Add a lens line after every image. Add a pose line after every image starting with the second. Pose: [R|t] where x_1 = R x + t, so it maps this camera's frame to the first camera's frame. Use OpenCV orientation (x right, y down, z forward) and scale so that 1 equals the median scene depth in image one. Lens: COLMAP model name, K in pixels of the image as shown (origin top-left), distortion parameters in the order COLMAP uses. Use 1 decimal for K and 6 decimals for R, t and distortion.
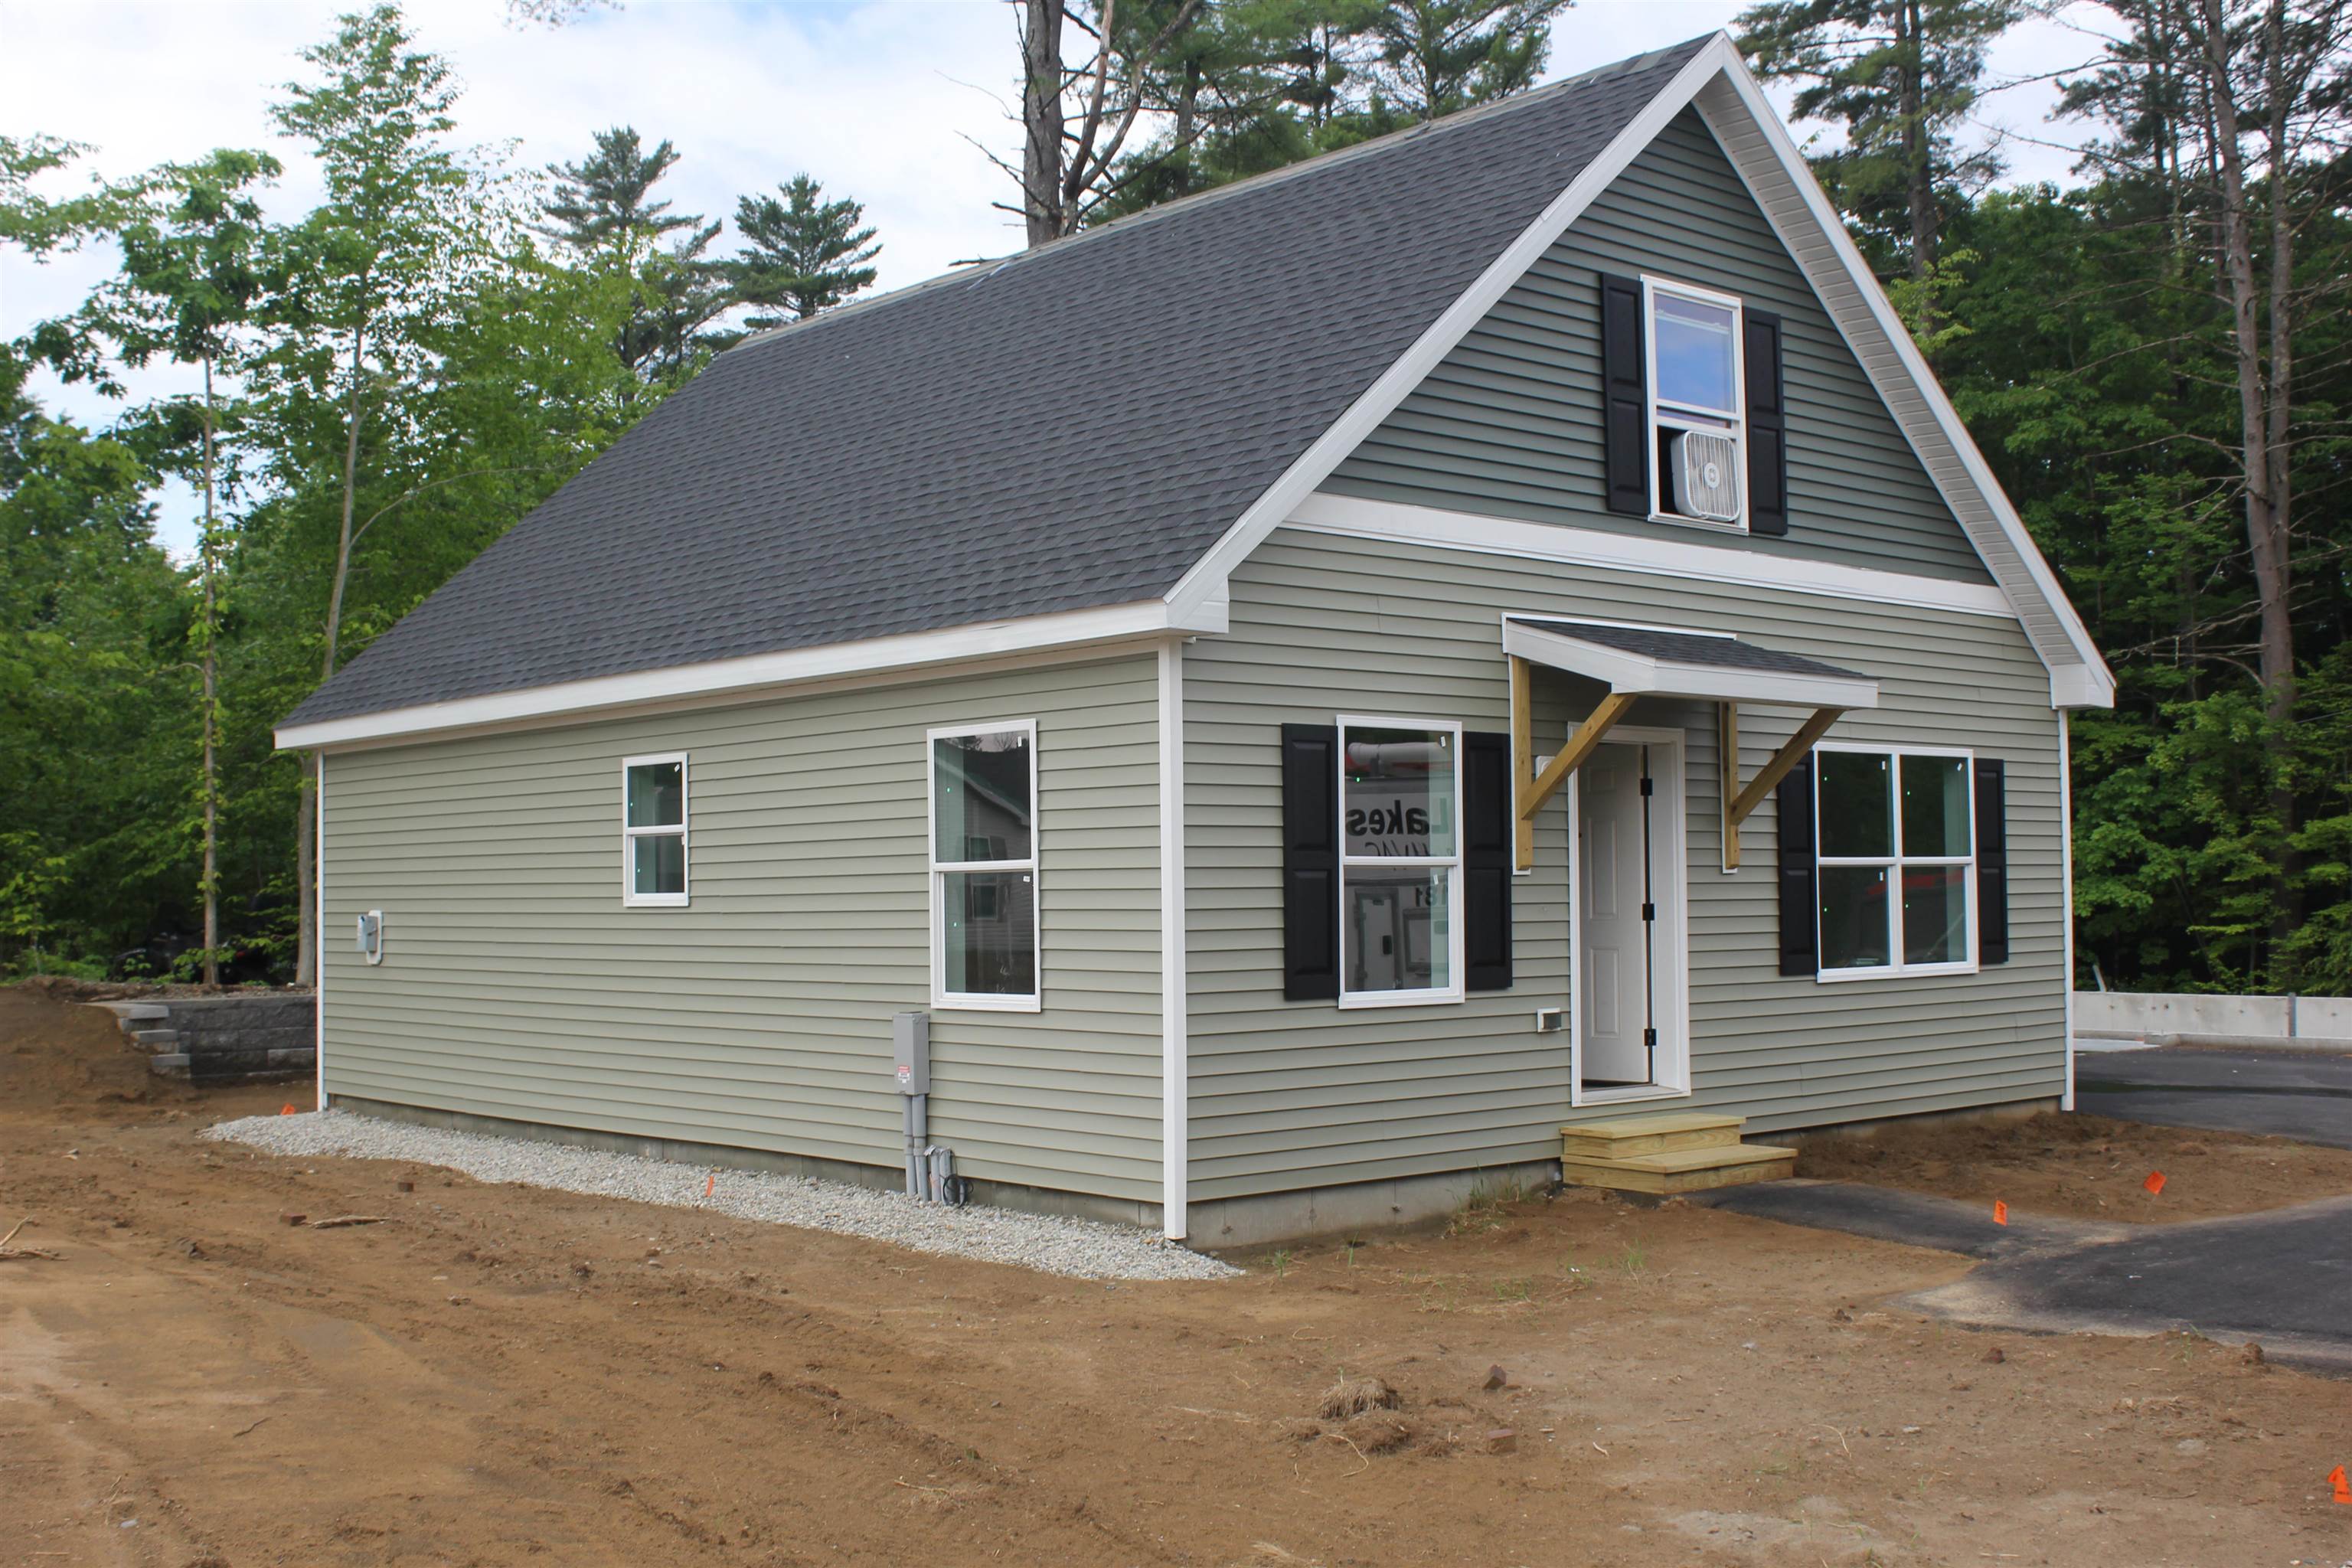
lens RADIAL K [[2545.4, 0, 1175.6], [0, 2545.4, 724.6], [0, 0, 1]] dist [-0.130566, 0.227569]
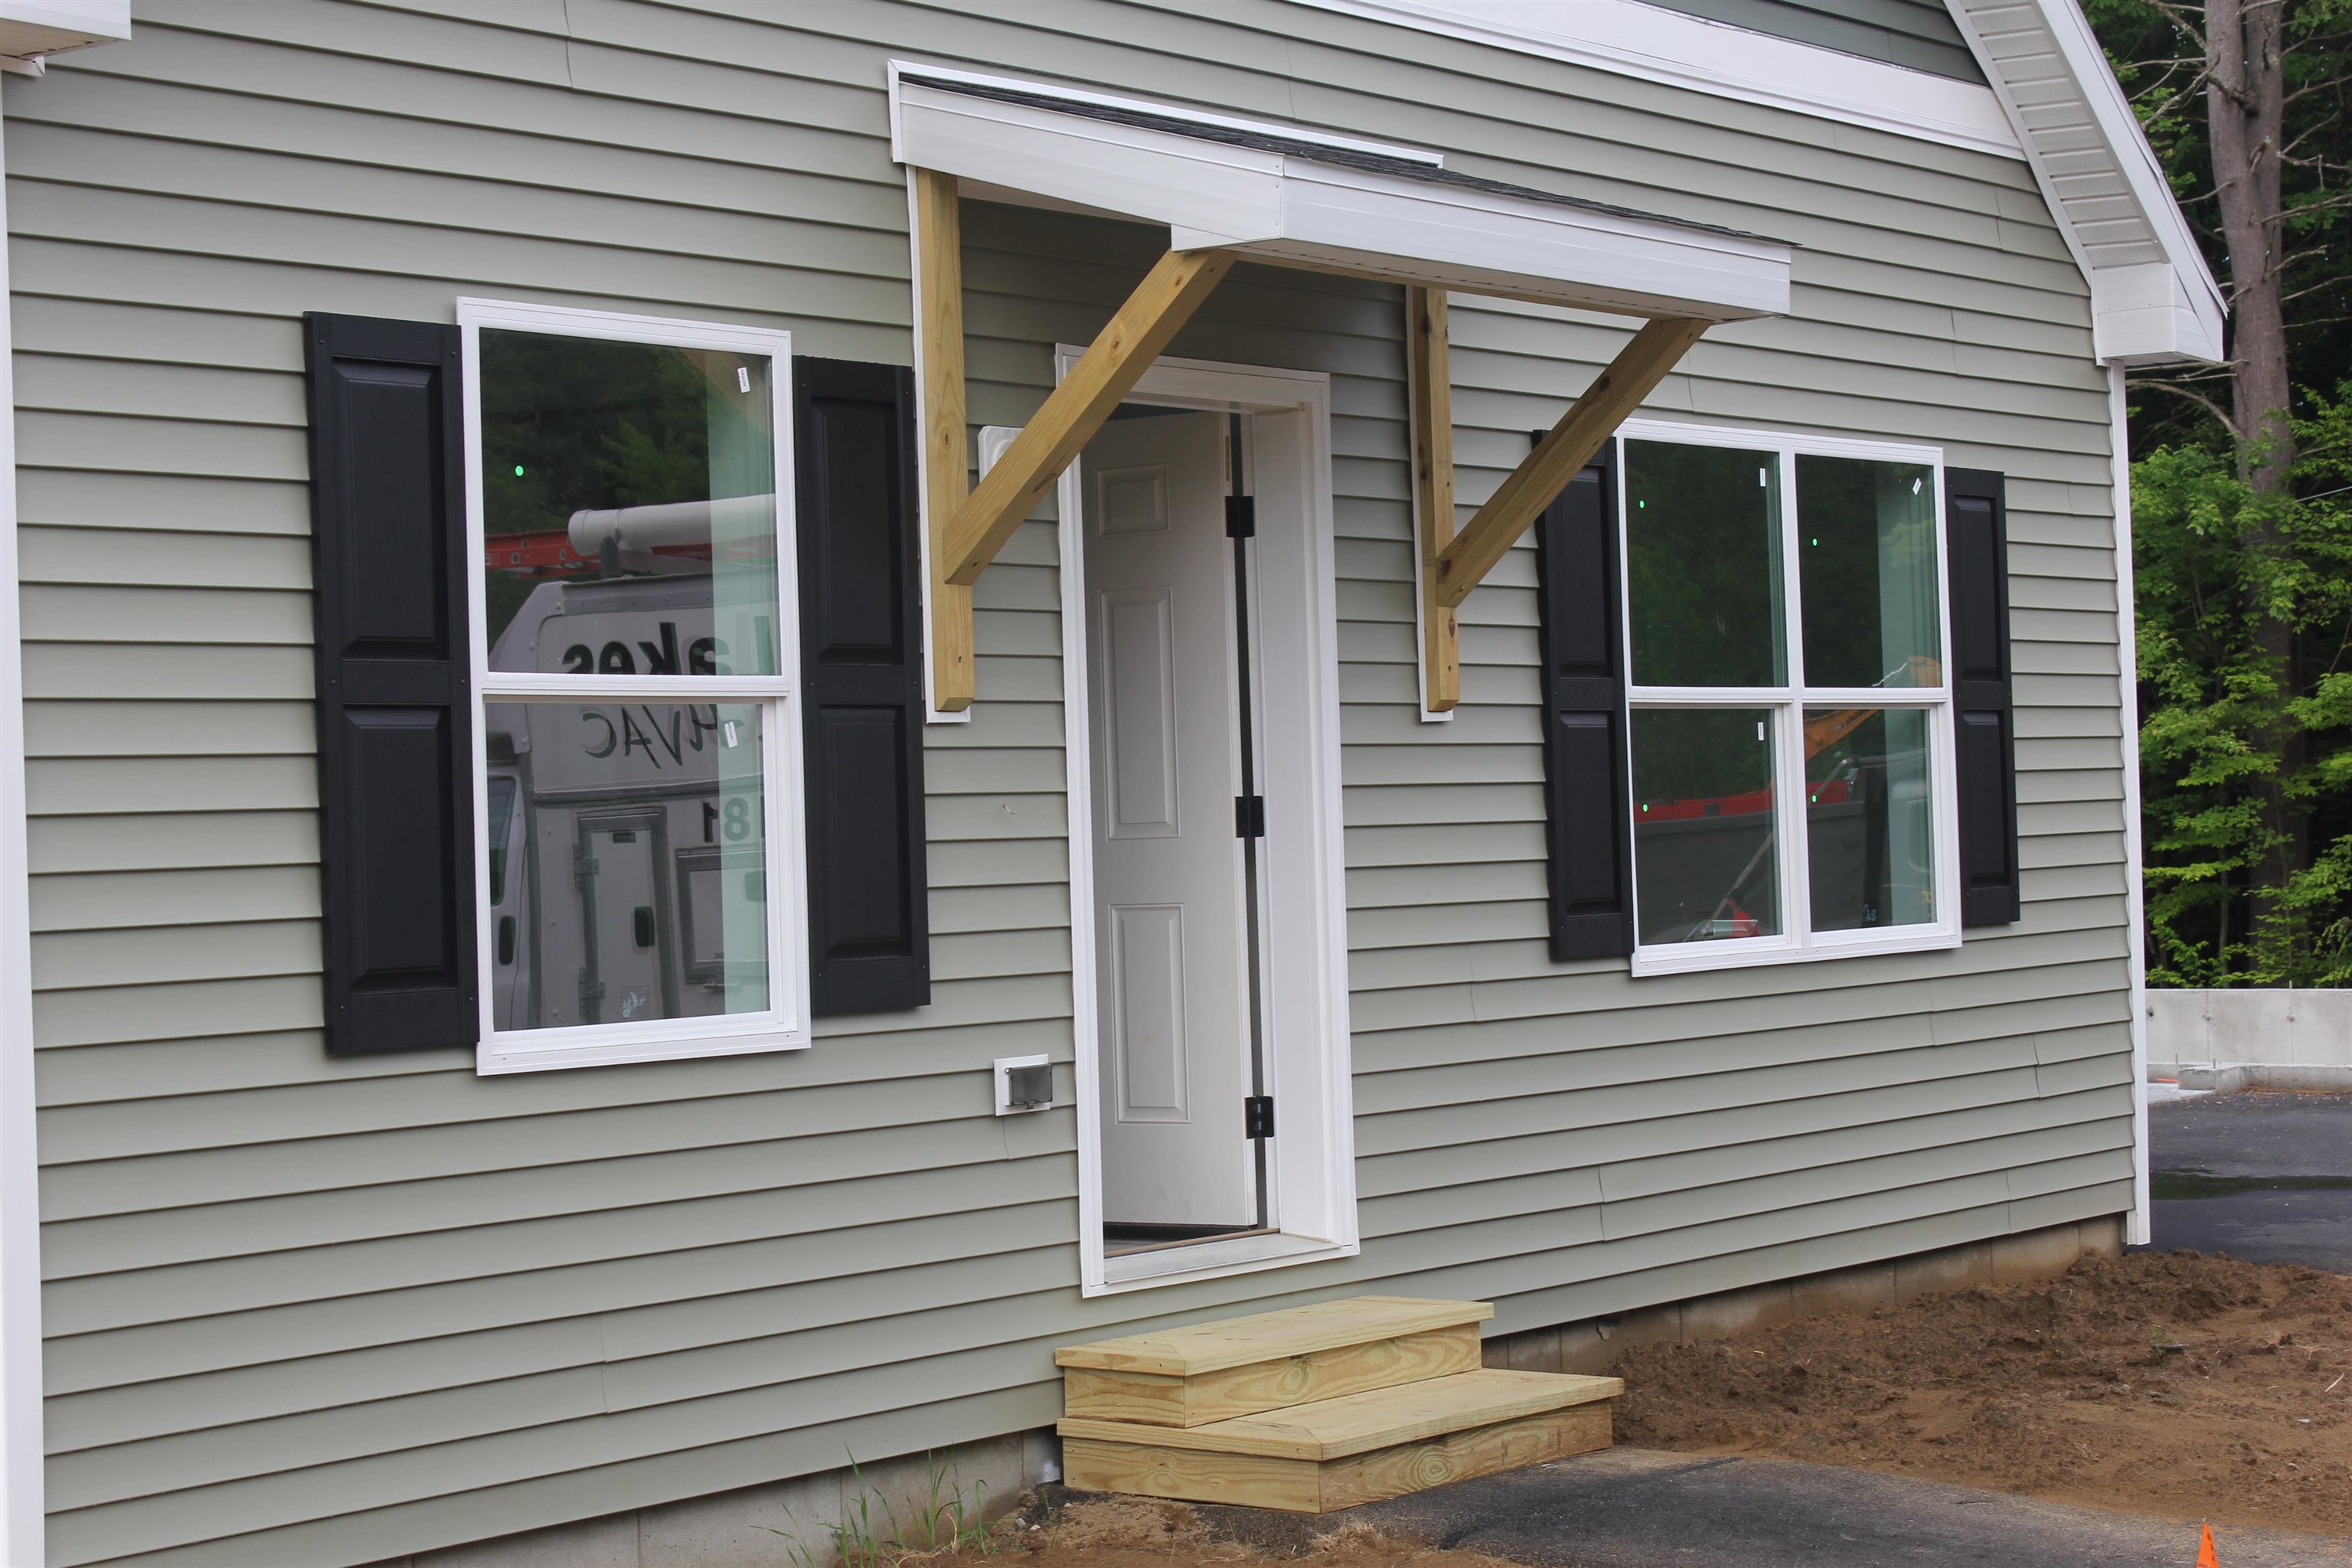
lens RADIAL K [[4441.3, 0, 1176.0], [0, 4441.3, 784.0], [0, 0, 1]] dist [0.016250, 0.035947]
pose [[0.980639, -0.021410, 0.194649, 0.032232], [0.011493, 0.998584, 0.051935, 0.029854], [-0.195486, -0.048693, 0.979497, 0.281126]]
